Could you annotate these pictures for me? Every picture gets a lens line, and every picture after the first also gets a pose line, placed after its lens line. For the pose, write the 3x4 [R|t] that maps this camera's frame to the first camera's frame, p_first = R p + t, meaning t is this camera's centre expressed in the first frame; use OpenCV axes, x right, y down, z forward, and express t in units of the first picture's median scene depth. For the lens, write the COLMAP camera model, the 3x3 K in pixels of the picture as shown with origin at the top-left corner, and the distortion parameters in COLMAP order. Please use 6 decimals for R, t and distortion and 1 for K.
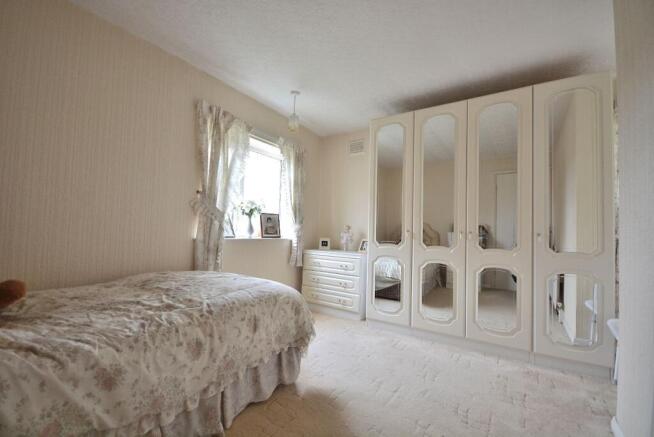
lens RADIAL K [[285.3, 0, 325.7], [0, 285.3, 220.4], [0, 0, 1]] dist [-0.005349, -0.001029]
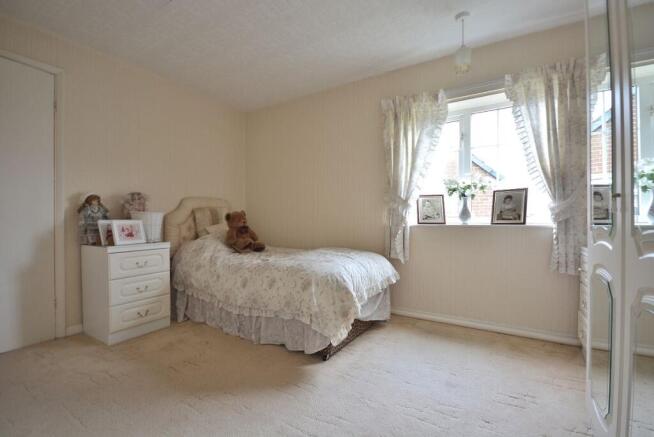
lens RADIAL K [[285.3, 0, 326.4], [0, 285.3, 220.4], [0, 0, 1]] dist [-0.005349, -0.001029]
pose [[0.014502, -0.026213, -0.999551, 0.515054], [0.043076, 0.998745, -0.025567, 0.051856], [0.998967, -0.042686, 0.015613, 0.573336]]
